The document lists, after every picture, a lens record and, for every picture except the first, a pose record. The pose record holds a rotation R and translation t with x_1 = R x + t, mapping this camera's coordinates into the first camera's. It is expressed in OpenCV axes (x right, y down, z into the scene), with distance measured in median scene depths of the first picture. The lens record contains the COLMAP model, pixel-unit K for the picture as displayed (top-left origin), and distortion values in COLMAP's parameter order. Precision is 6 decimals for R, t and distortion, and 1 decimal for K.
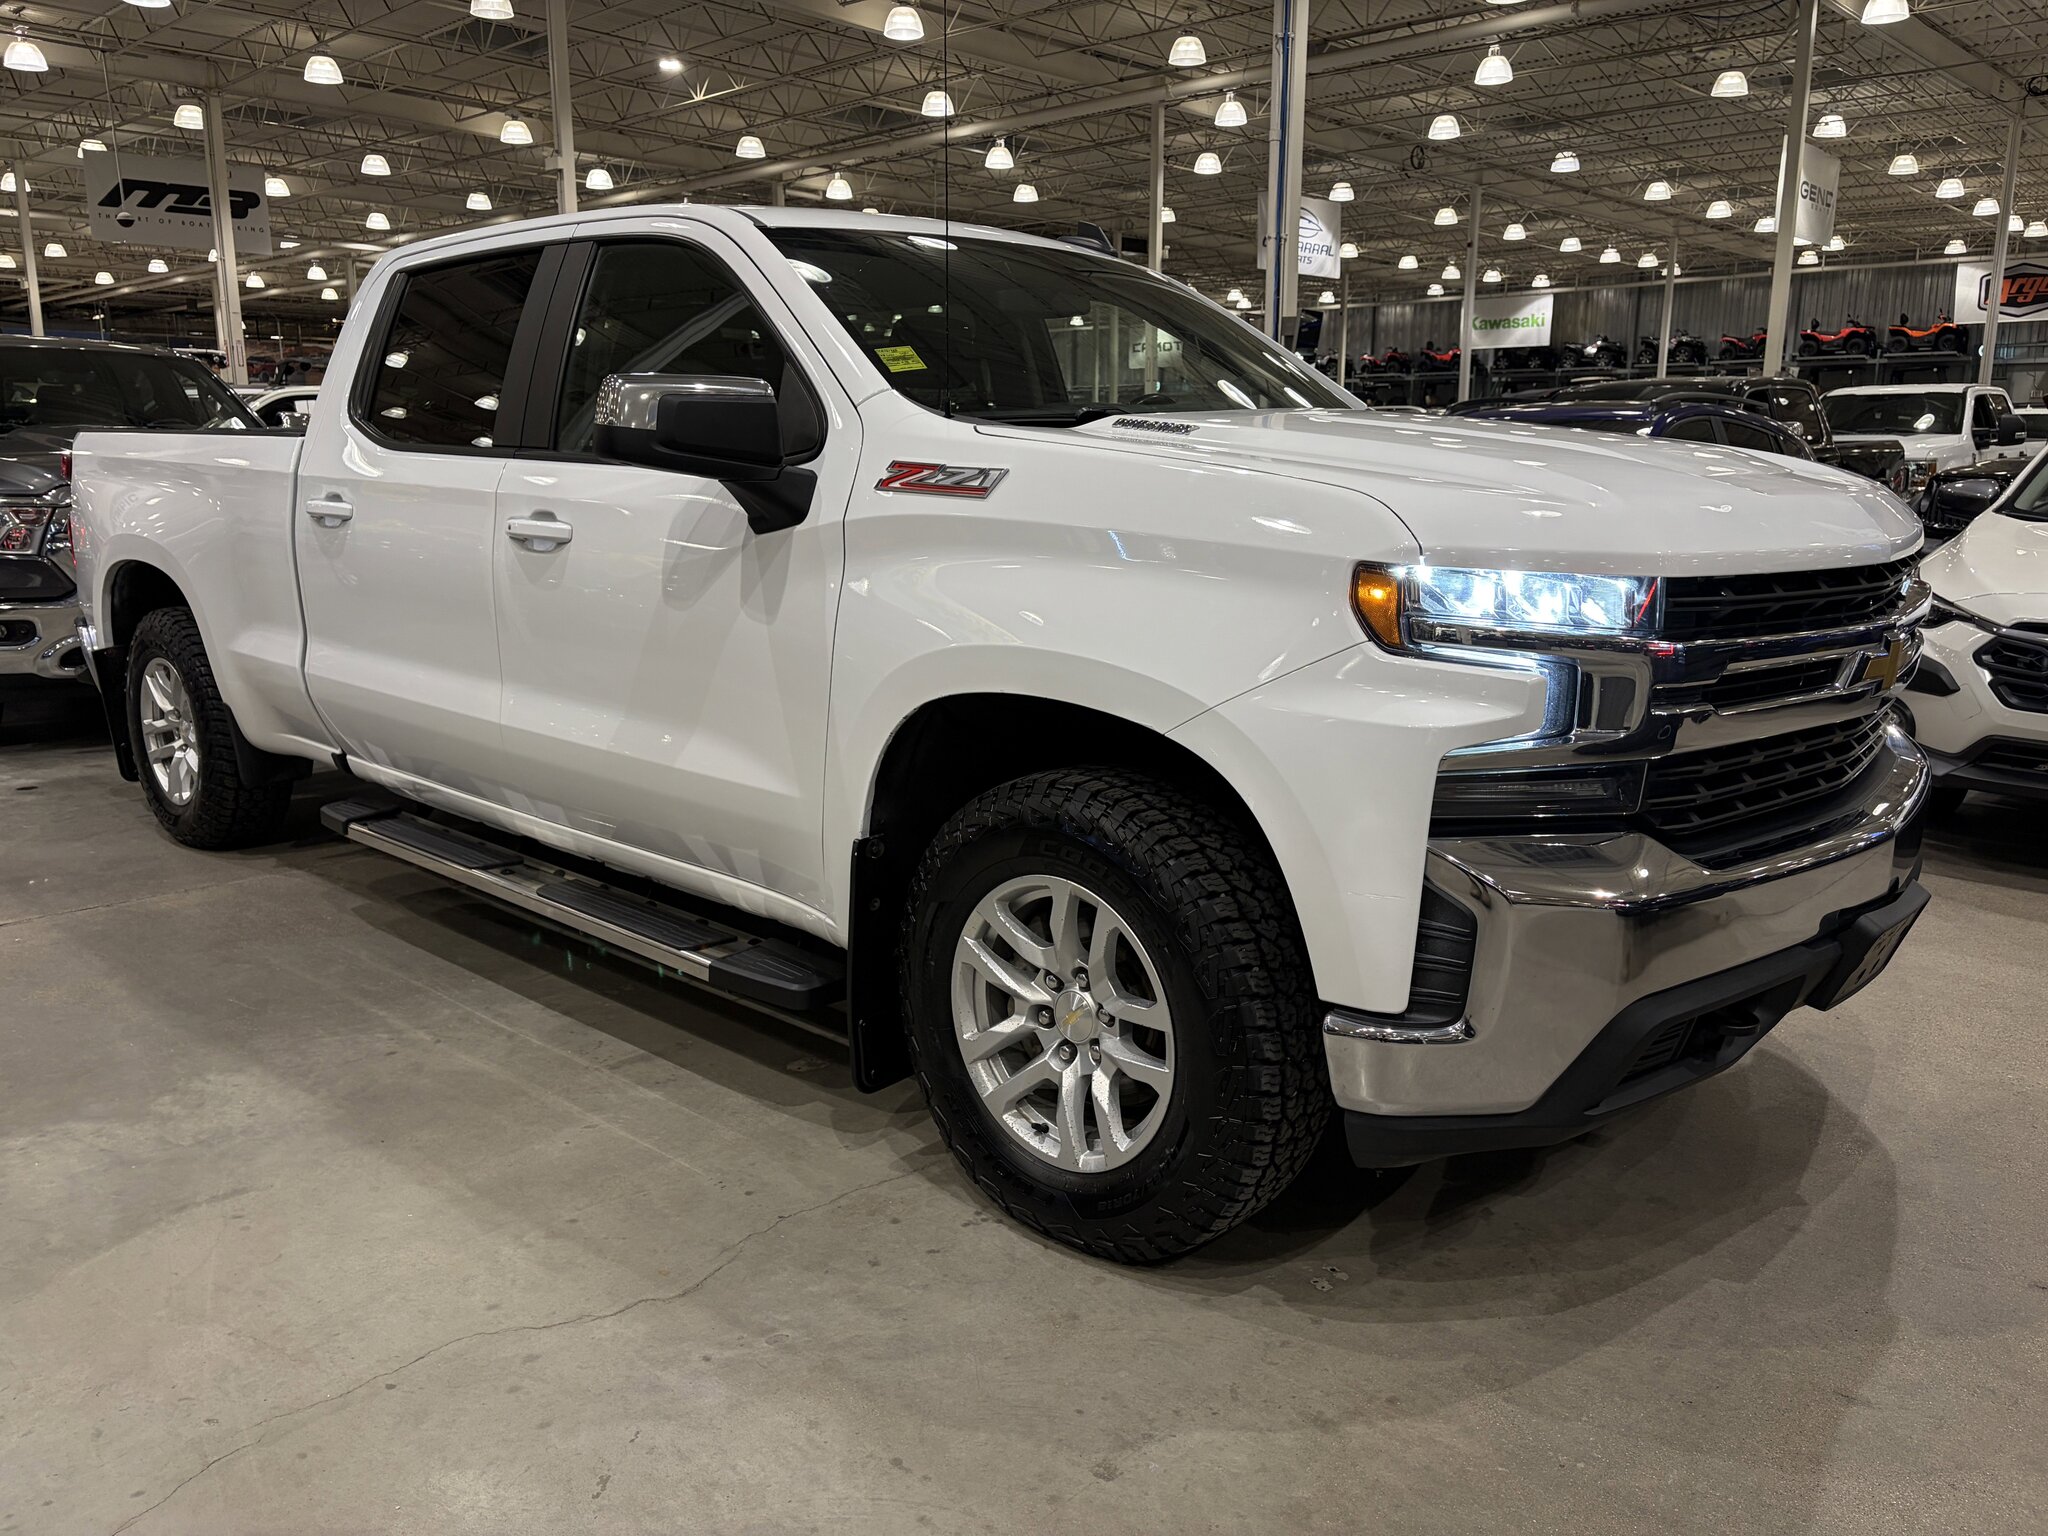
lens RADIAL K [[1593.7, 0, 1025.3], [0, 1593.7, 770.1], [0, 0, 1]] dist [0.028051, 0.004520]
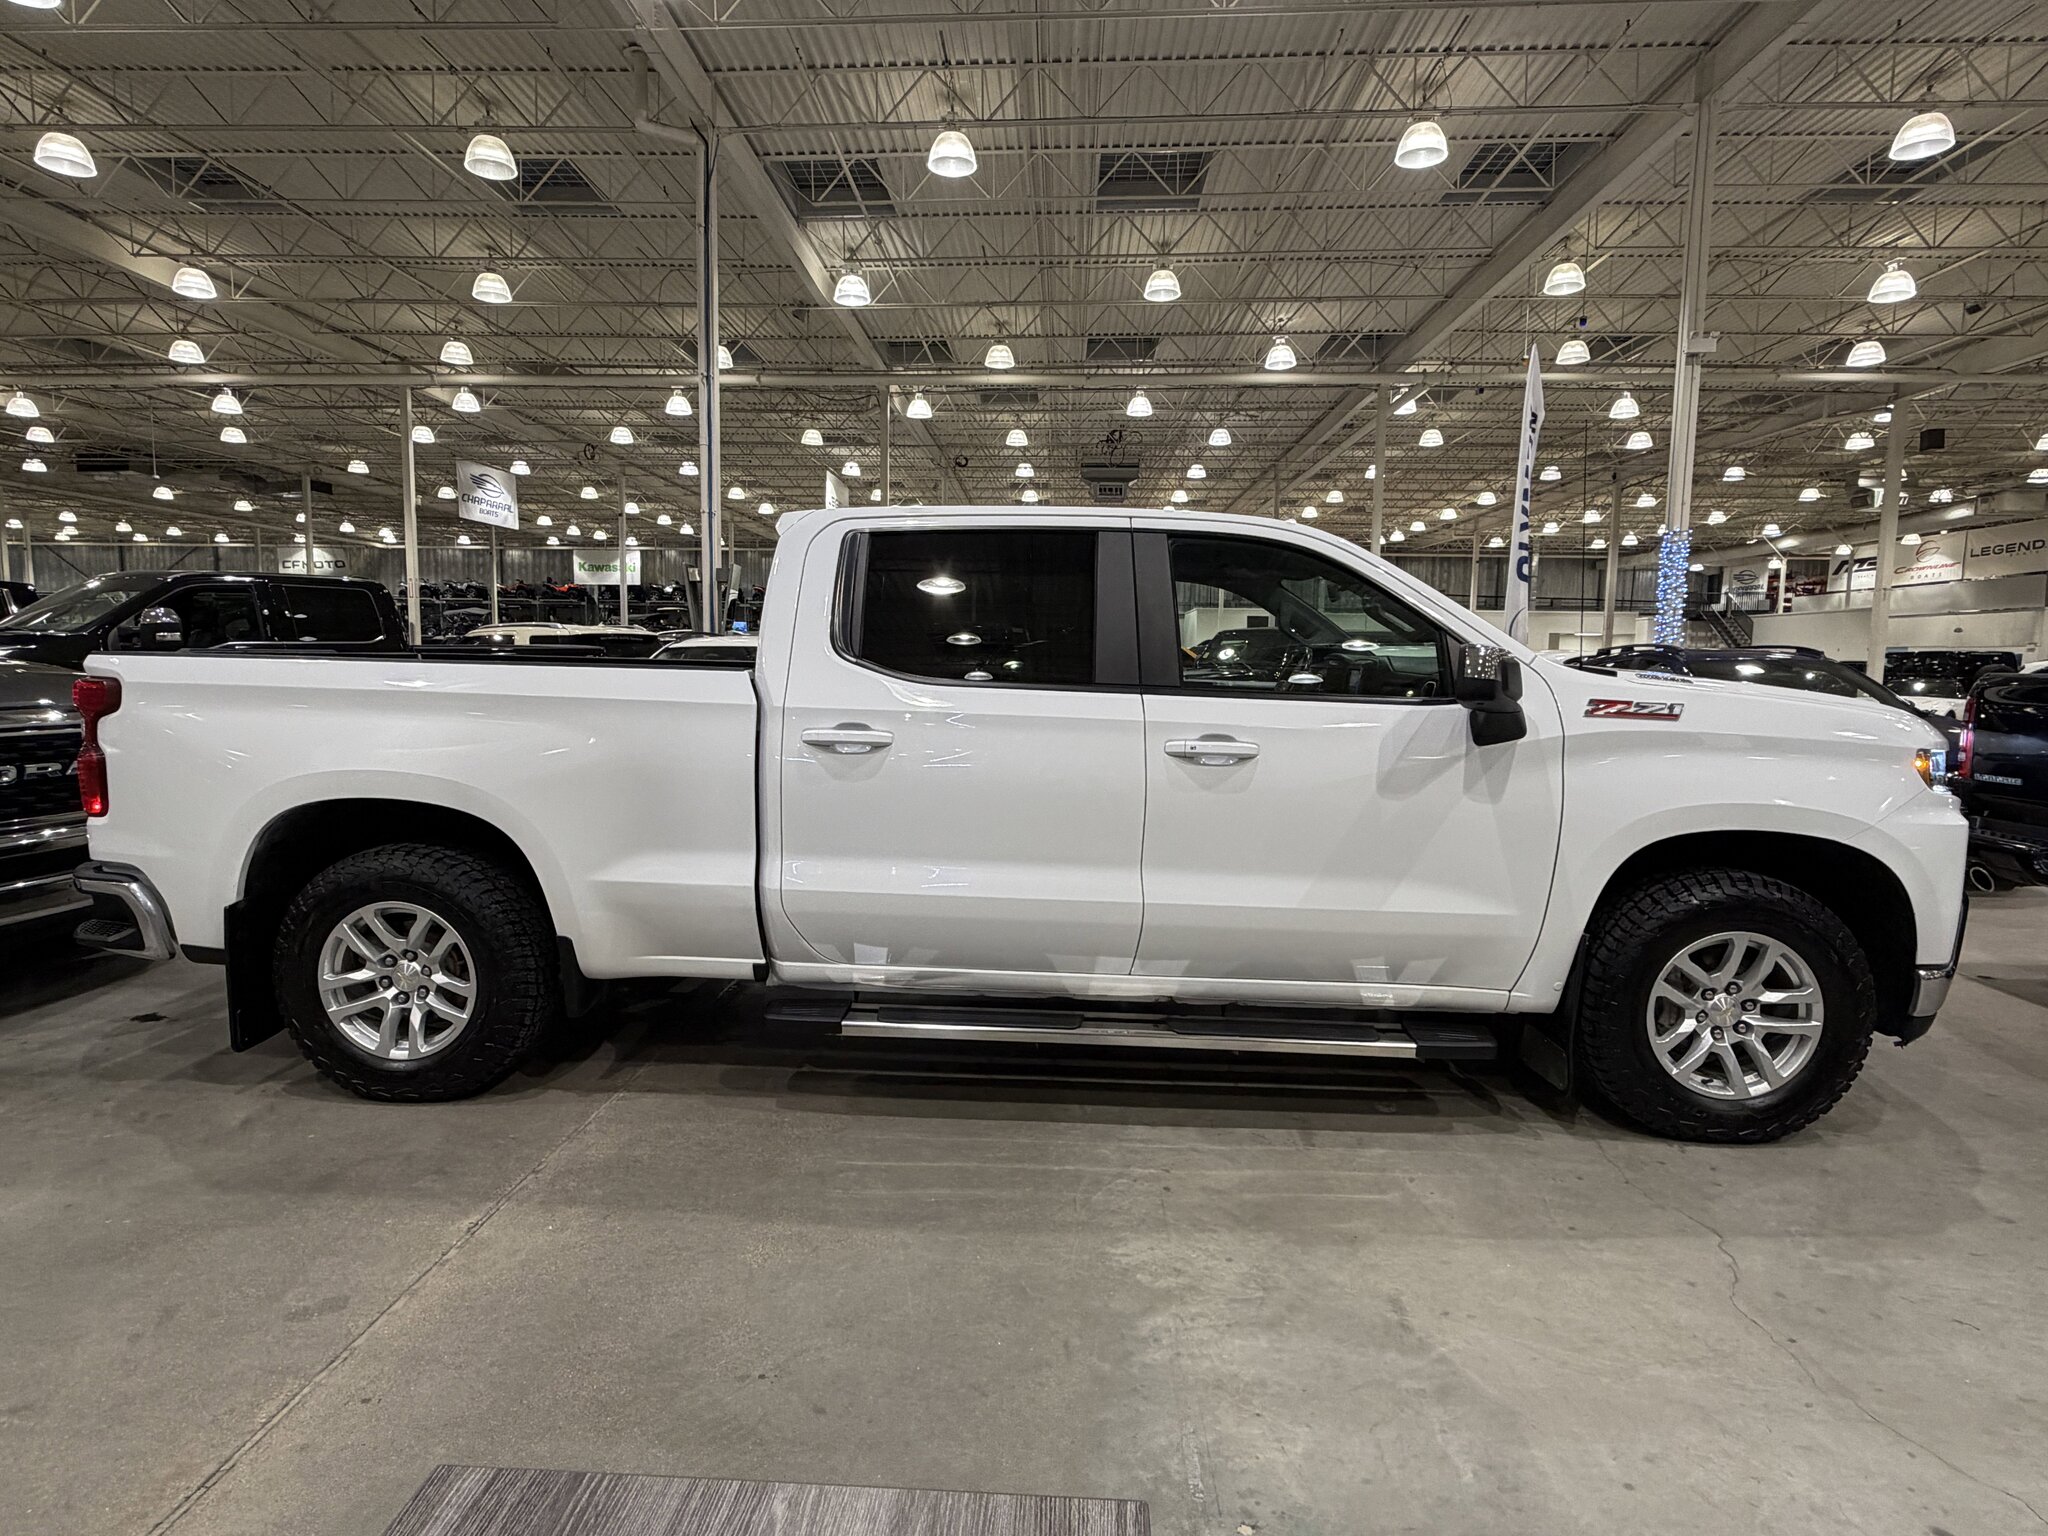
lens RADIAL K [[1110.3, 0, 1017.7], [0, 1110.3, 769.9], [0, 0, 1]] dist [-0.002467, 0.002136]
pose [[0.753358, -0.058077, 0.655041, -0.665402], [0.118141, 0.991839, -0.047936, -0.070625], [-0.646911, 0.113500, 0.754072, 0.273460]]
